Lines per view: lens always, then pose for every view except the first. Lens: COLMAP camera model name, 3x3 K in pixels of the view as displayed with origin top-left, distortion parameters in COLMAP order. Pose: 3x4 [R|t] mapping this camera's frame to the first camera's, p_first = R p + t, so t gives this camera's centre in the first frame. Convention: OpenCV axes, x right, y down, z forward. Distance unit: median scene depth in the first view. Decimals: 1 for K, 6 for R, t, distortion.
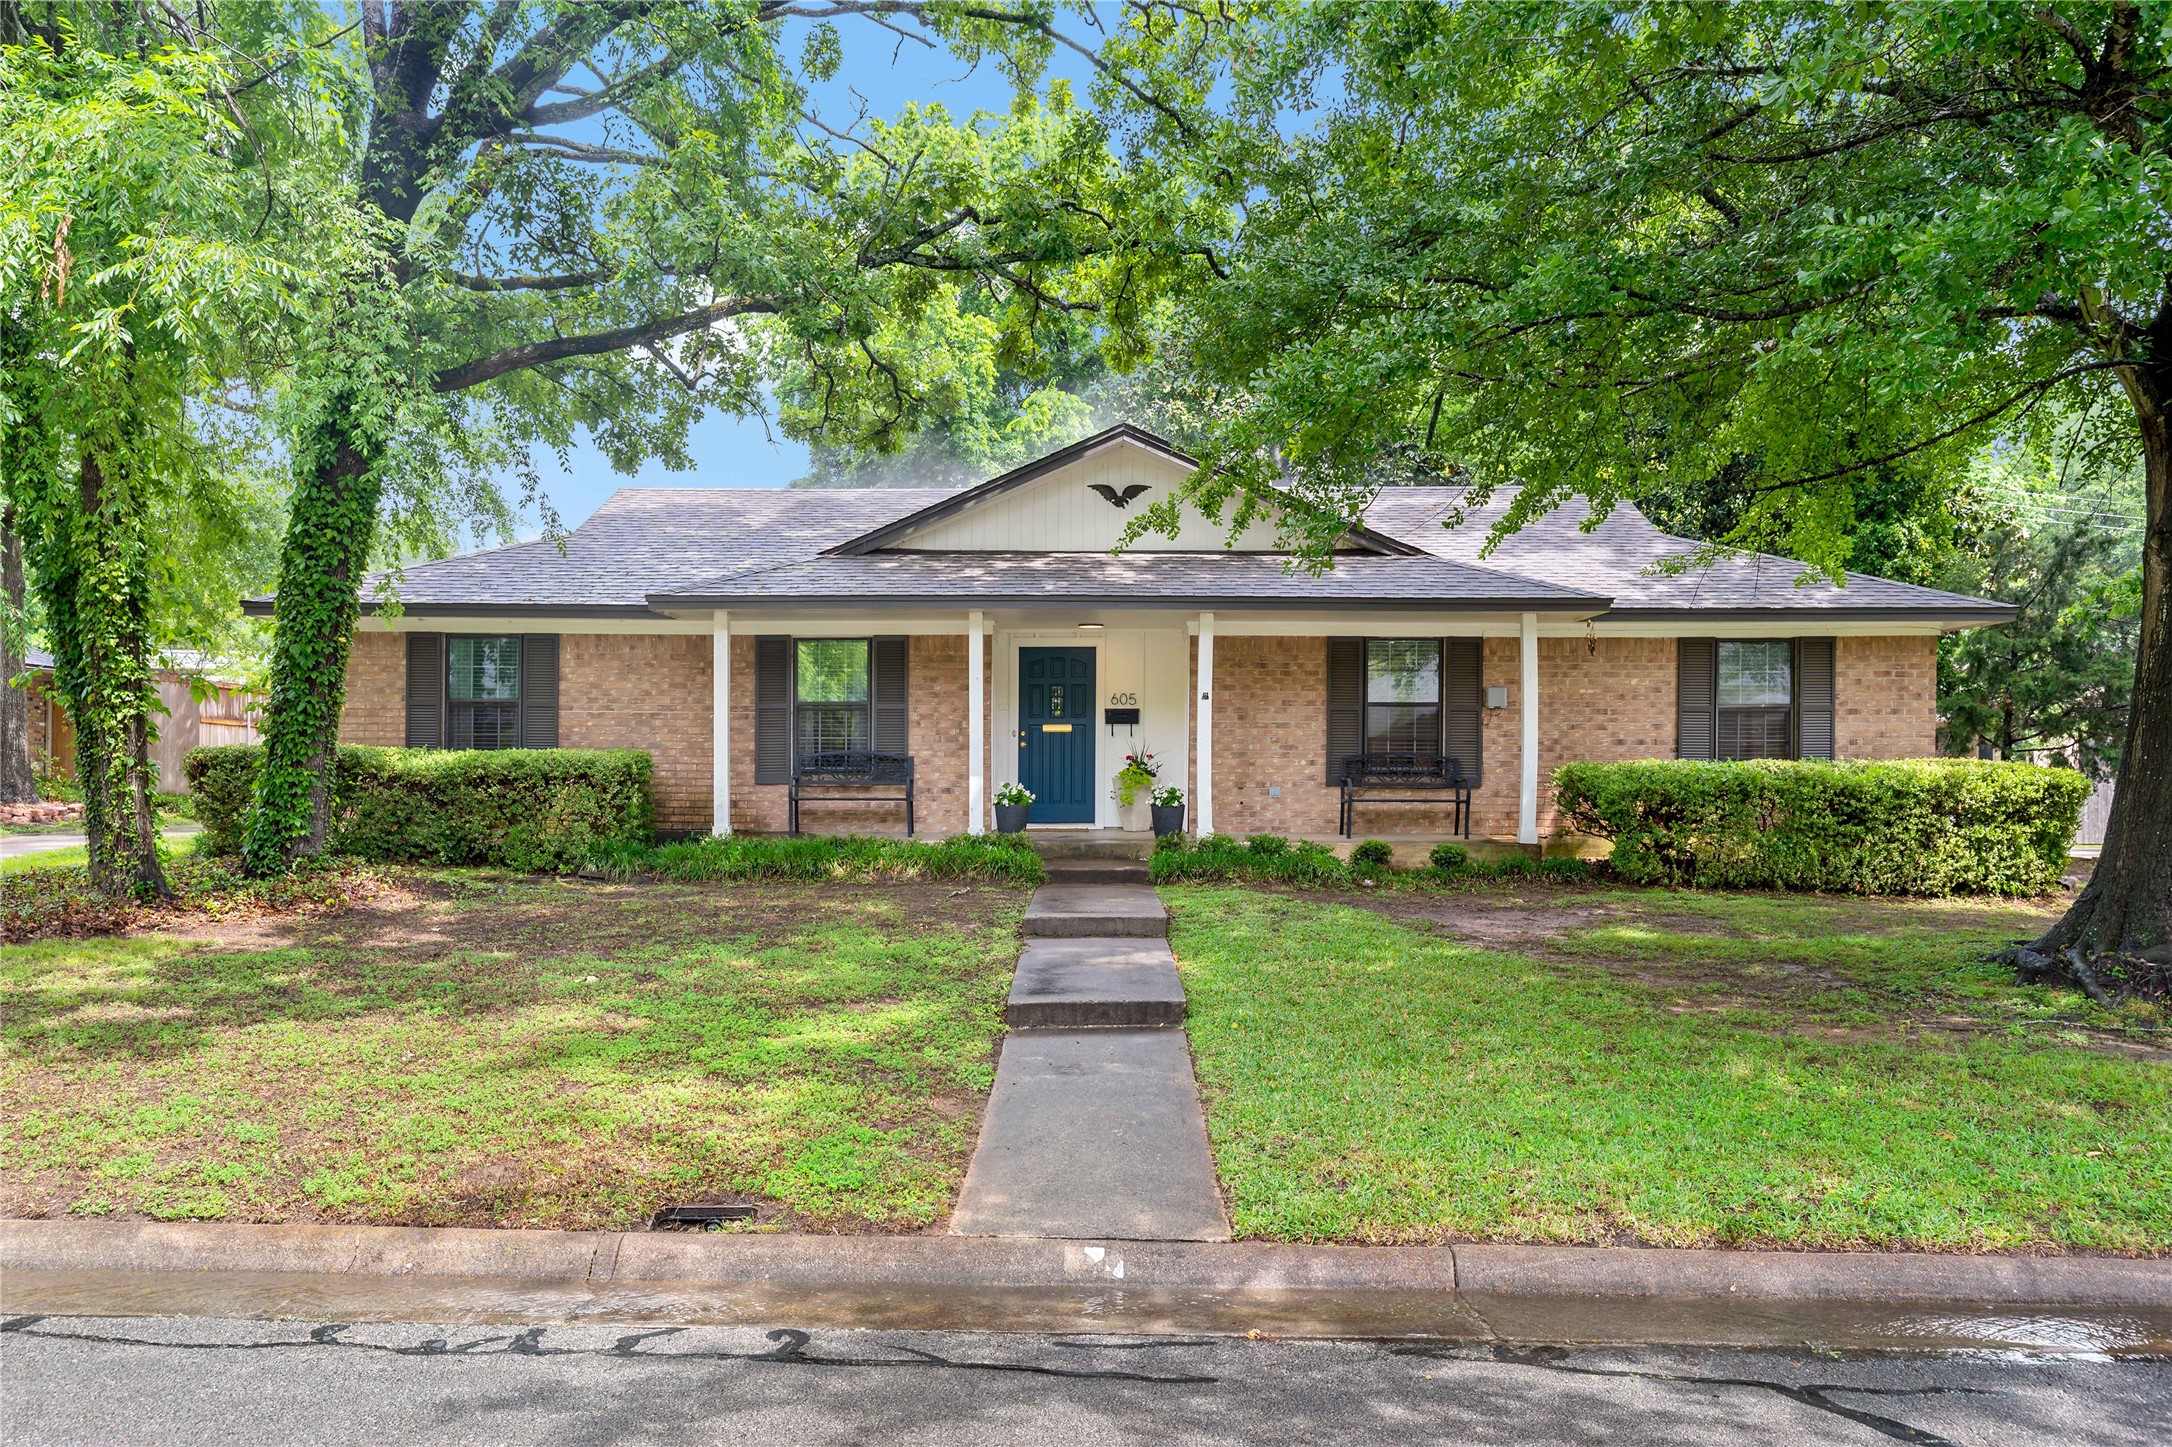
lens RADIAL K [[1713.2, 0, 1081.9], [0, 1713.2, 735.5], [0, 0, 1]] dist [0.012668, -0.003379]
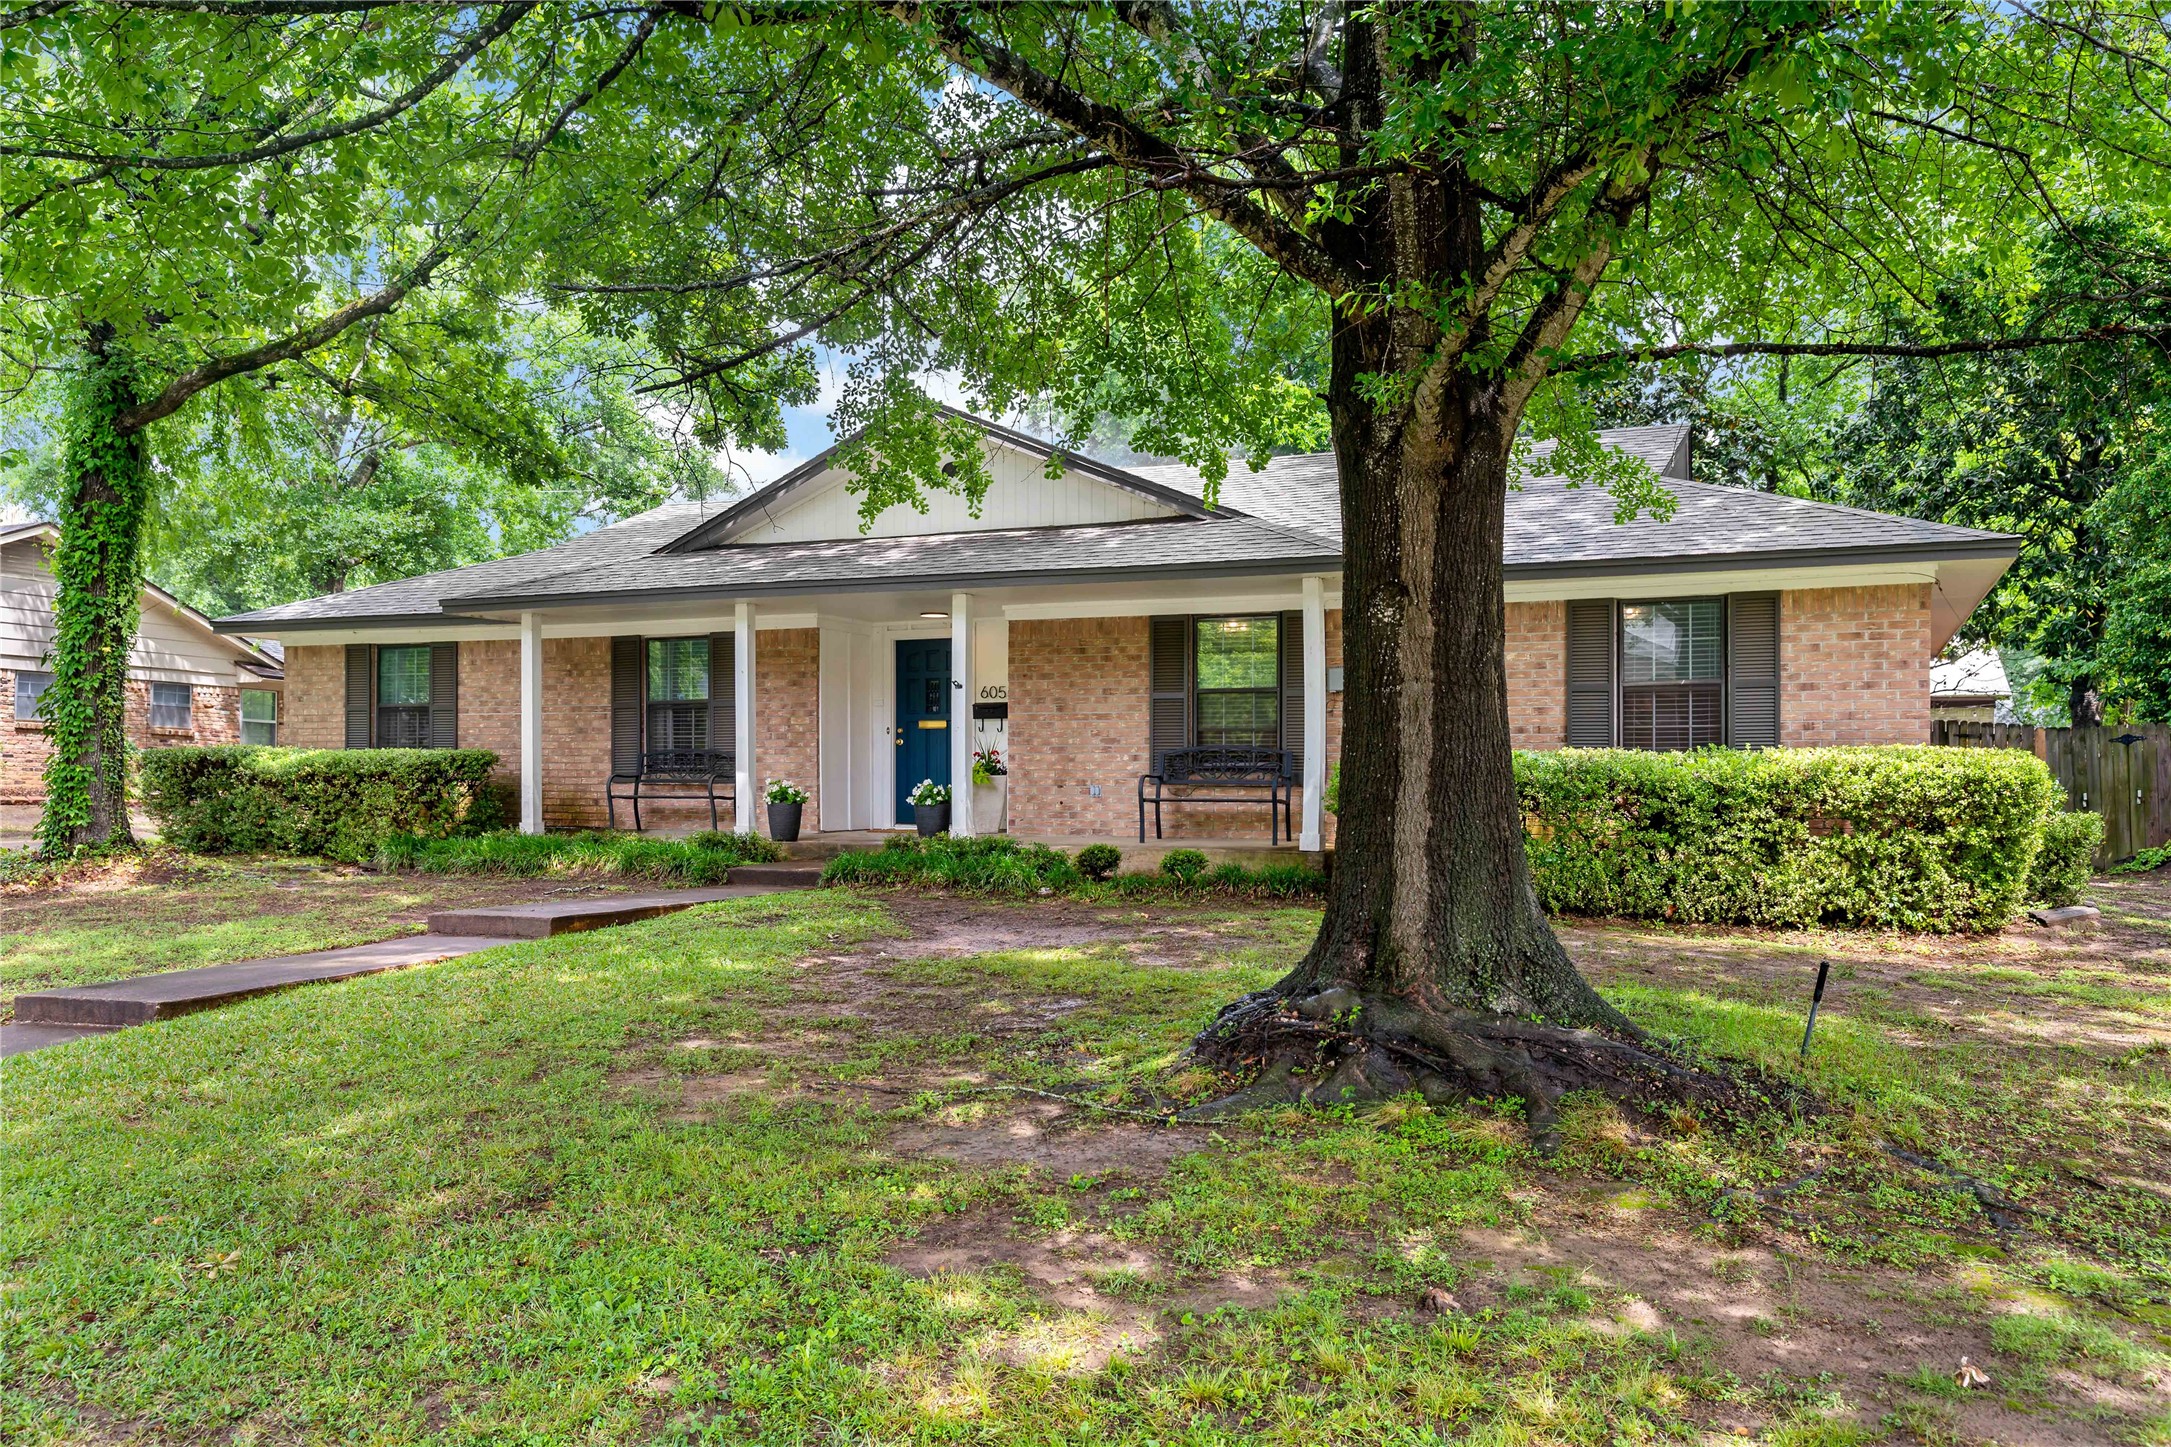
lens RADIAL K [[1712.4, 0, 1085.9], [0, 1712.4, 727.2], [0, 0, 1]] dist [0.012668, -0.003379]
pose [[0.922938, -0.013836, -0.384699, 0.457383], [0.008504, 0.999843, -0.015557, 0.013664], [0.384854, 0.011087, 0.922911, 0.172091]]
